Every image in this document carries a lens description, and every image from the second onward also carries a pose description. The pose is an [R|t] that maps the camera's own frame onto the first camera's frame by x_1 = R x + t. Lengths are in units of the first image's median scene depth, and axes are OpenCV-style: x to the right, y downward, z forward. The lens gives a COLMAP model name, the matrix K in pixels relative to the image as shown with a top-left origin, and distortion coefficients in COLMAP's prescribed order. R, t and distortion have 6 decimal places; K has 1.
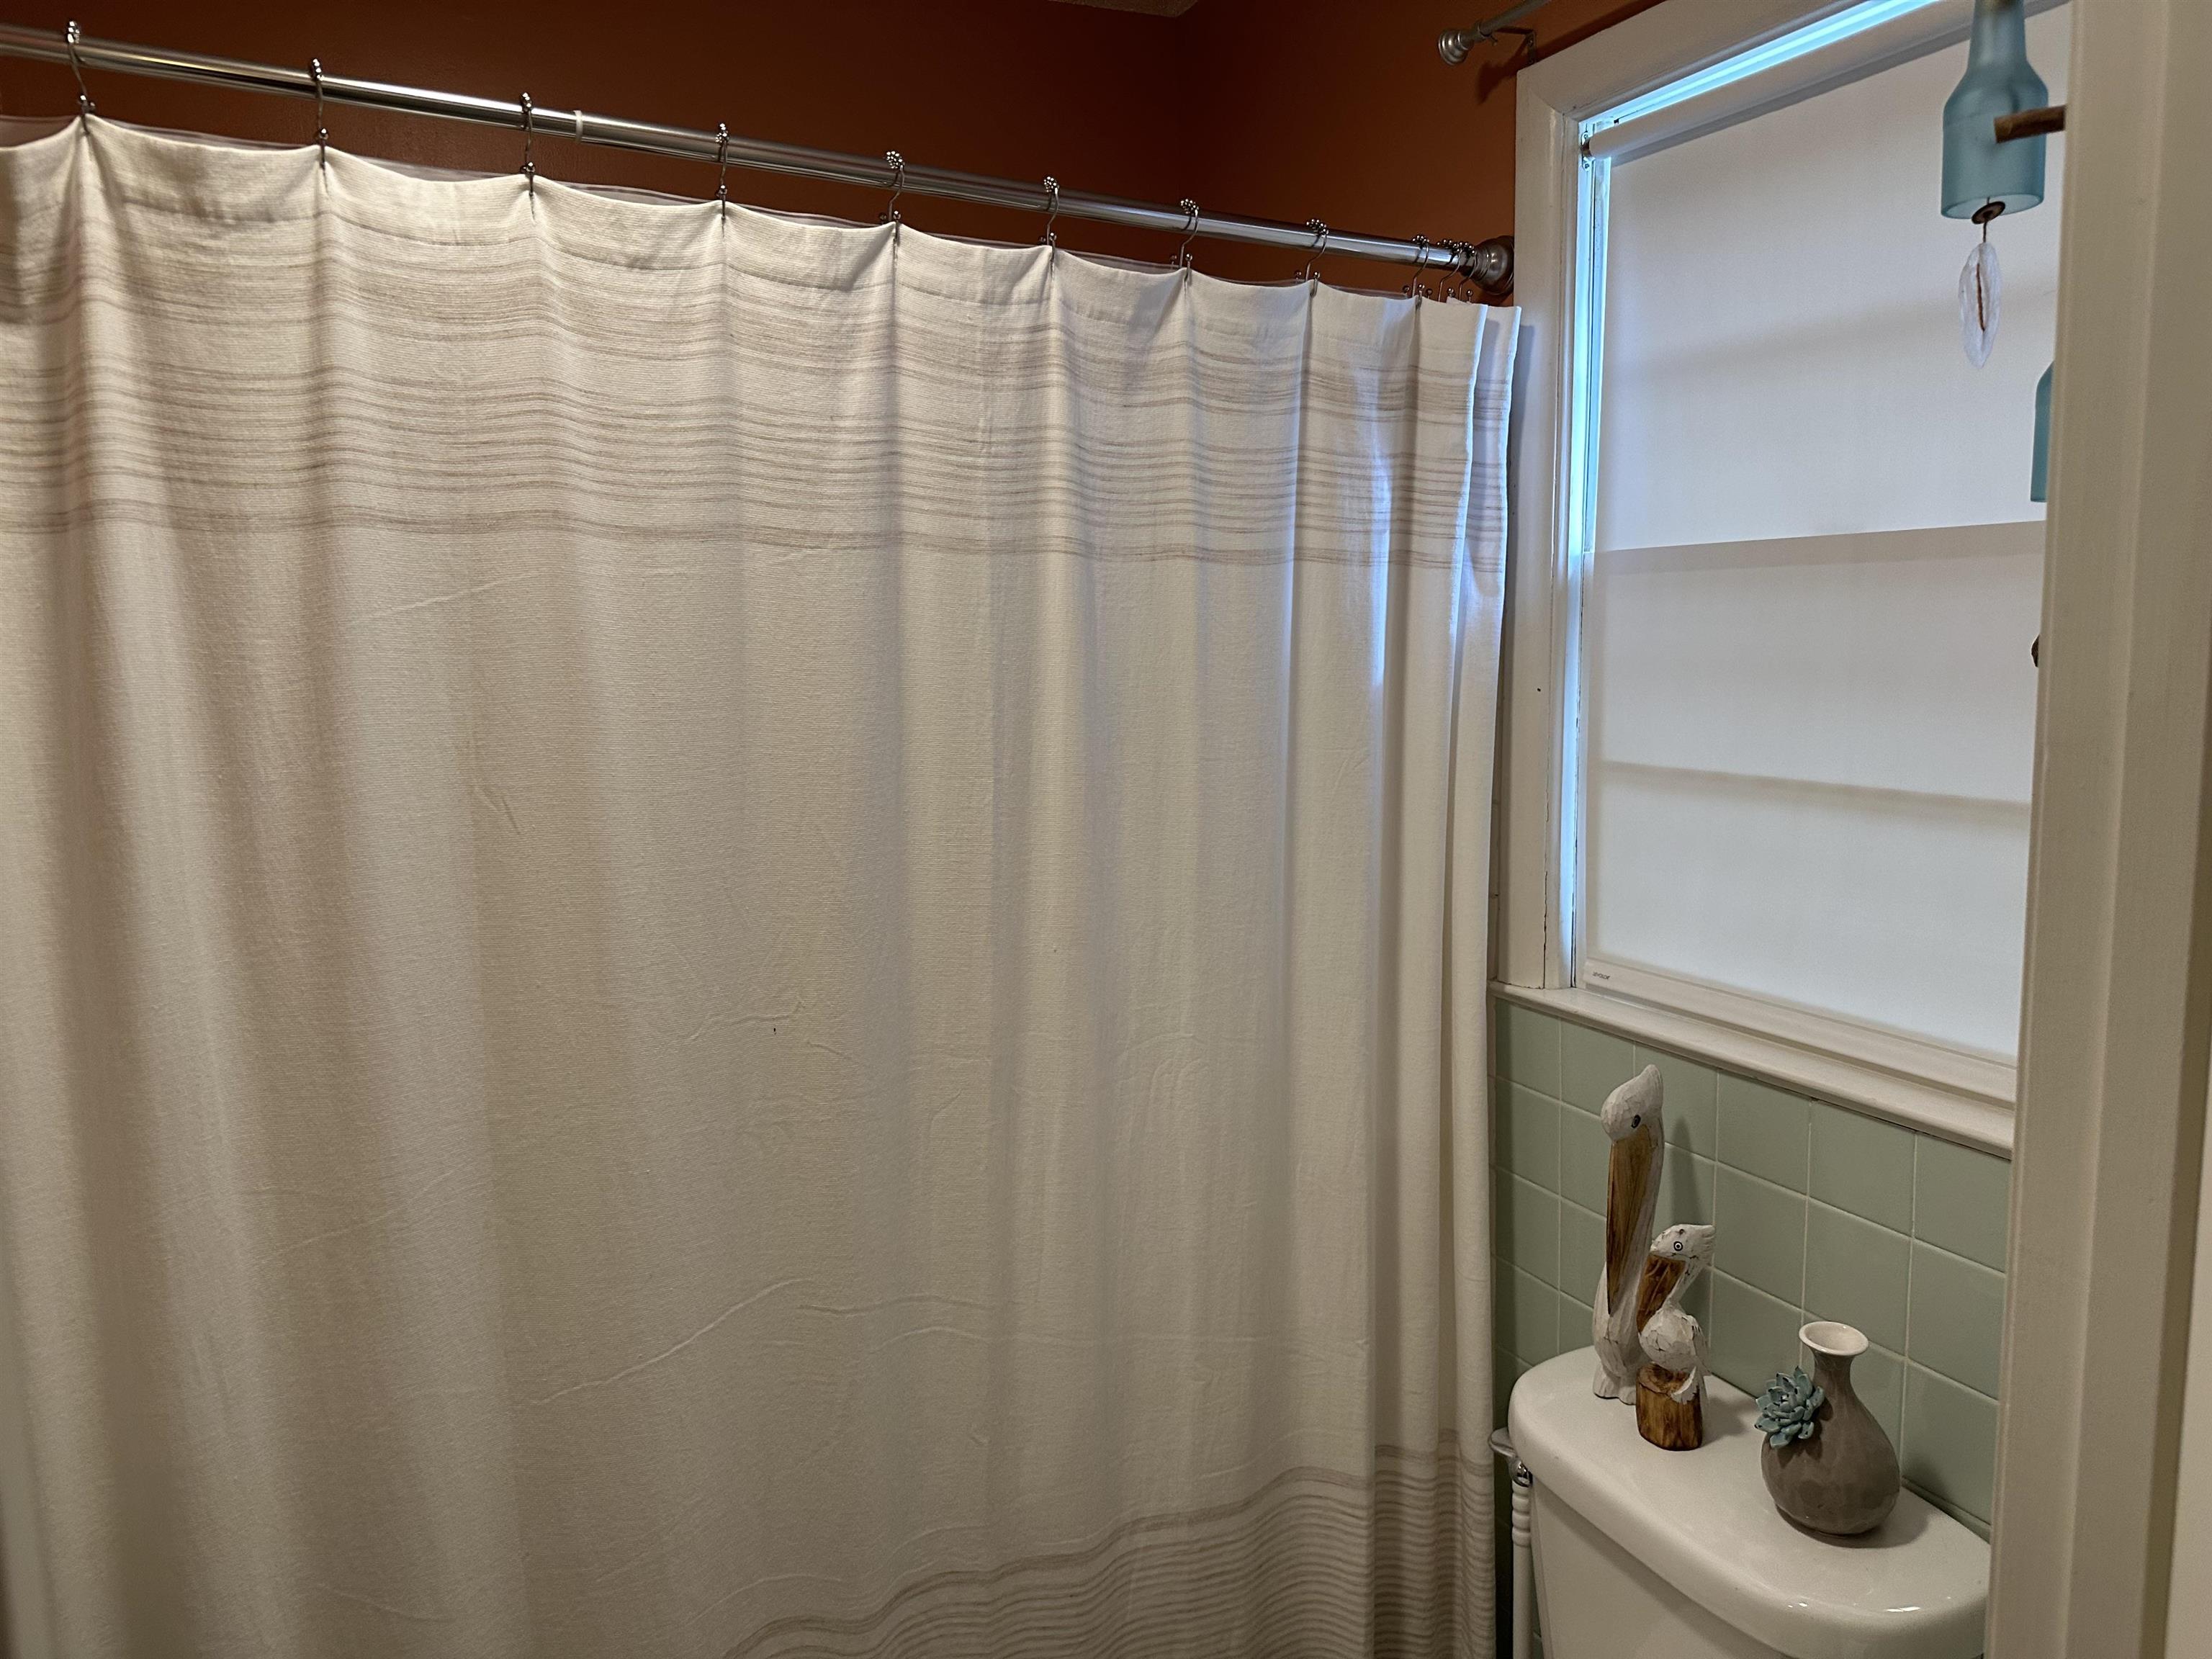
lens RADIAL K [[1533.9, 0, 1108.1], [0, 1533.9, 836.0], [0, 0, 1]] dist [0.042021, -0.051566]
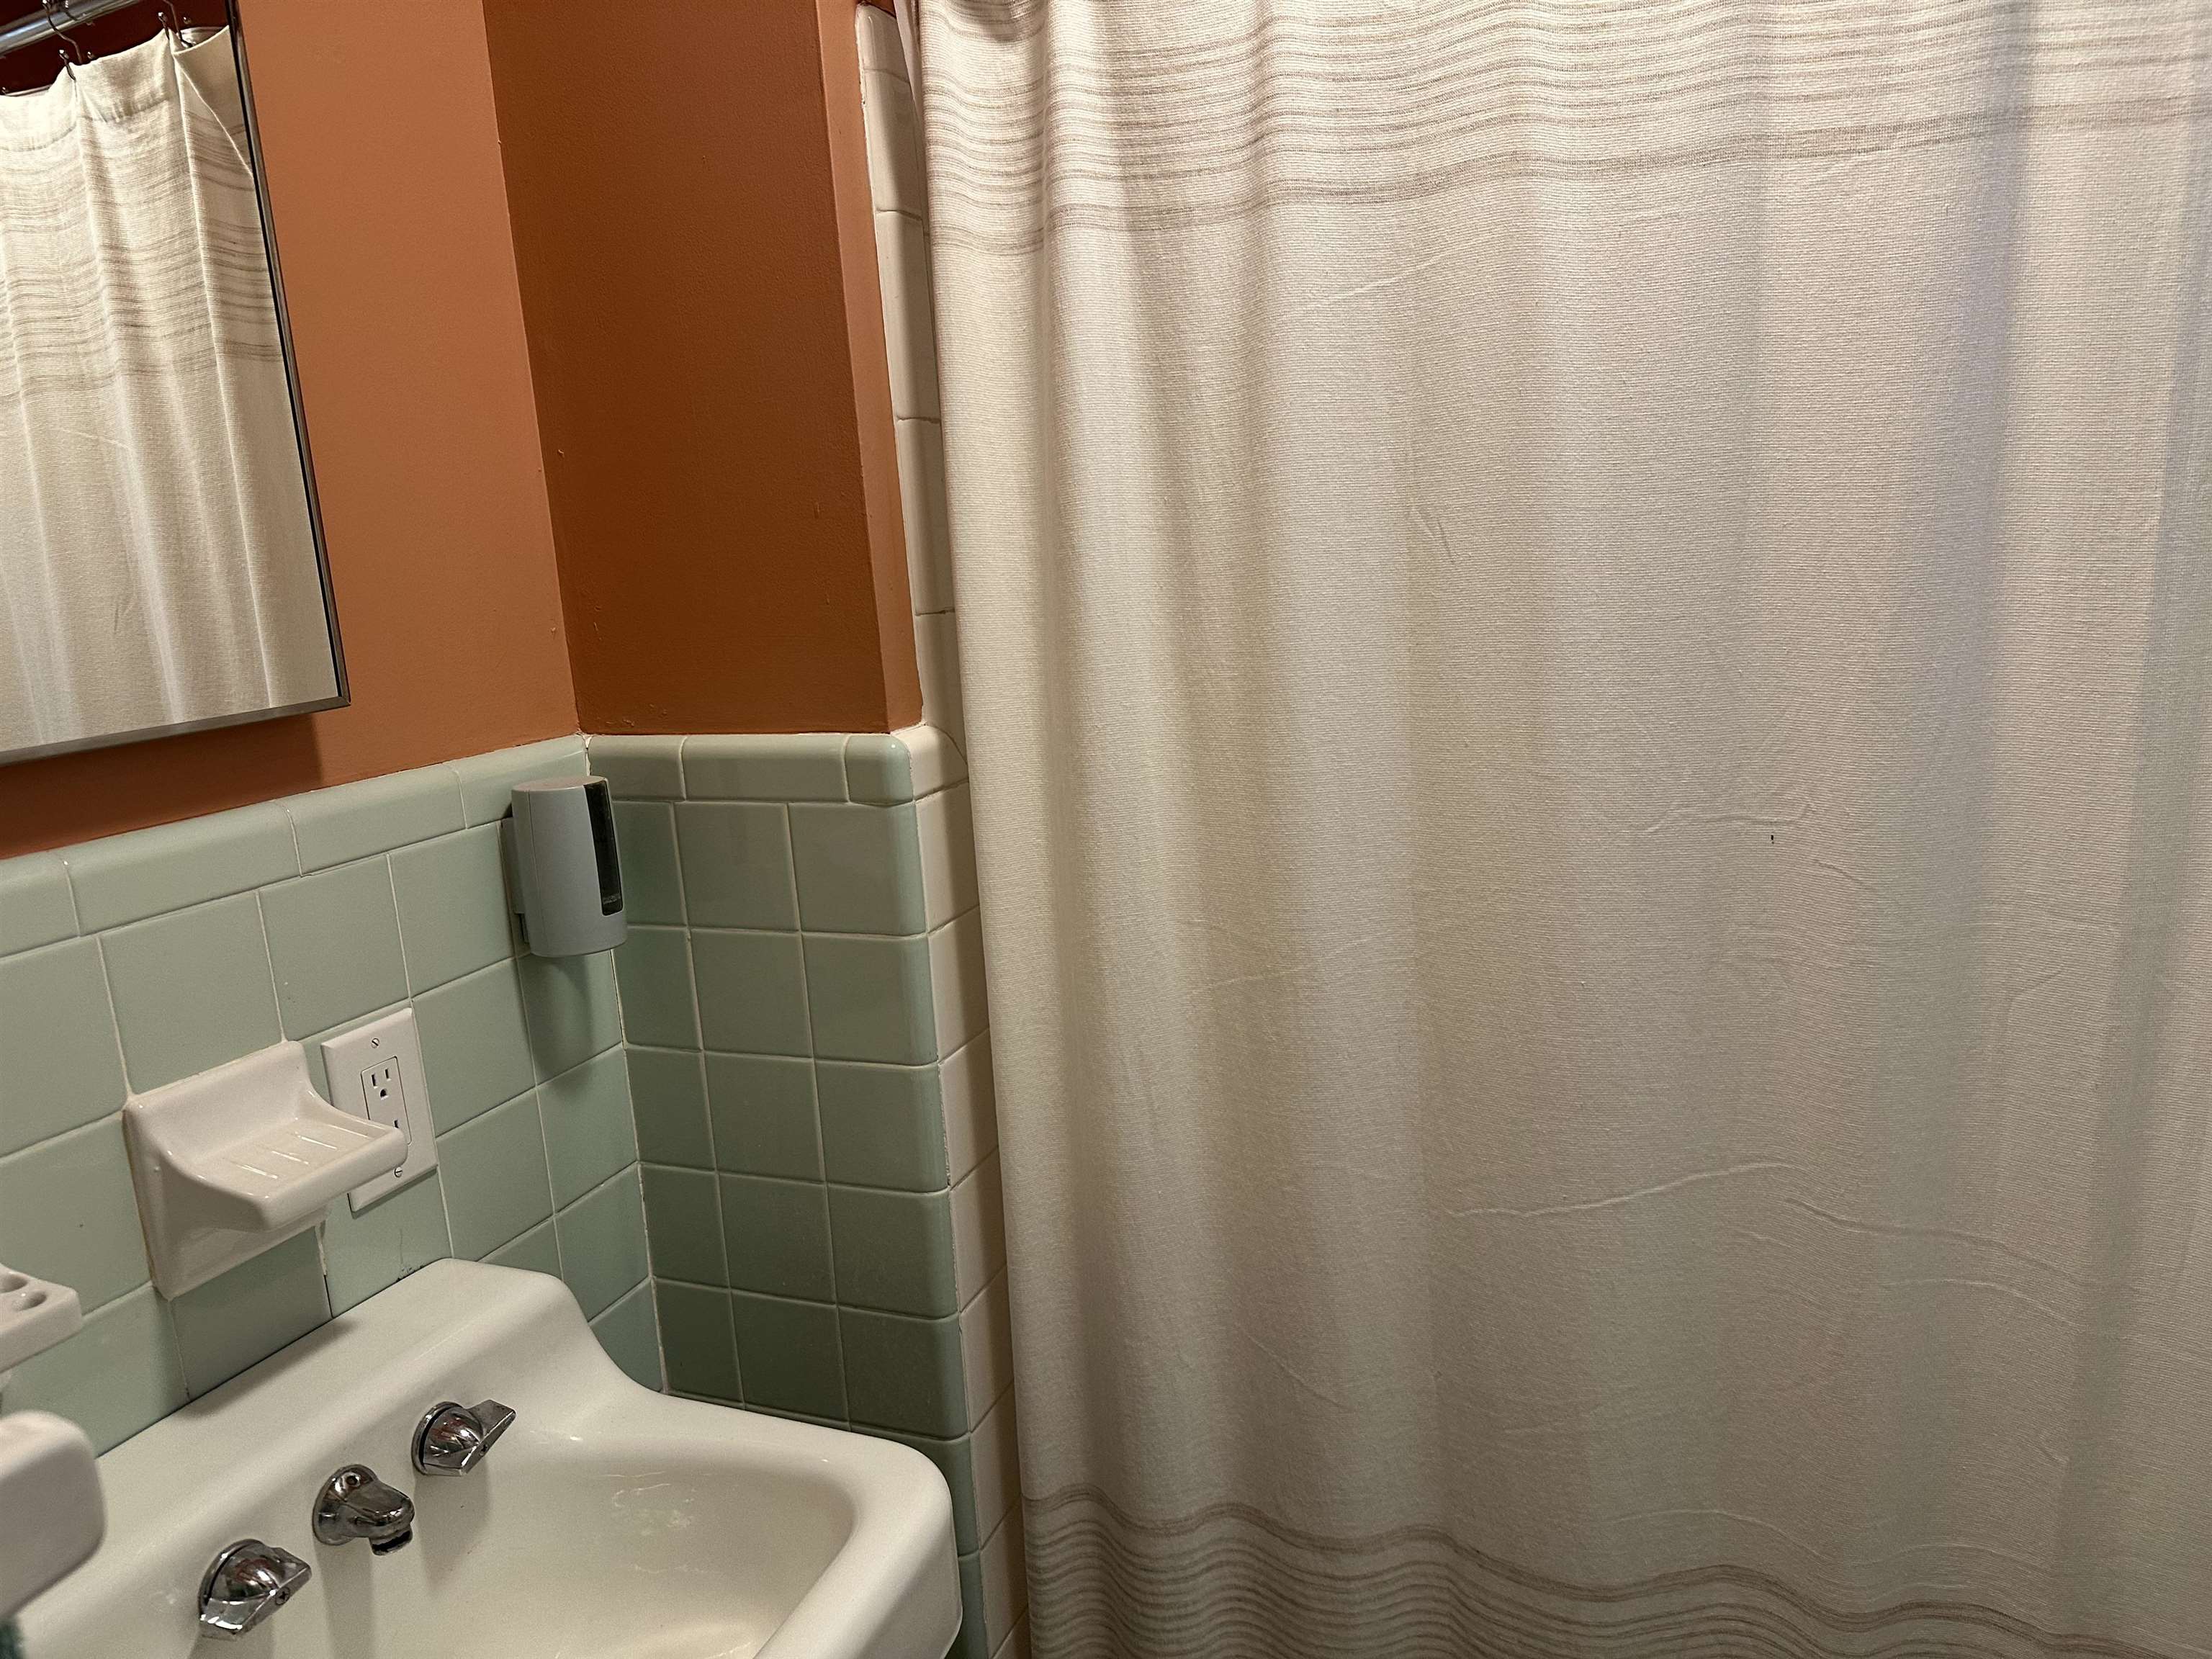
lens RADIAL K [[1533.9, 0, 1108.1], [0, 1533.9, 836.0], [0, 0, 1]] dist [0.042021, -0.051566]
pose [[0.694422, 0.116847, -0.710017, 0.112141], [-0.049011, 0.992117, 0.115337, 0.062175], [0.717897, -0.045294, 0.694674, 0.271598]]
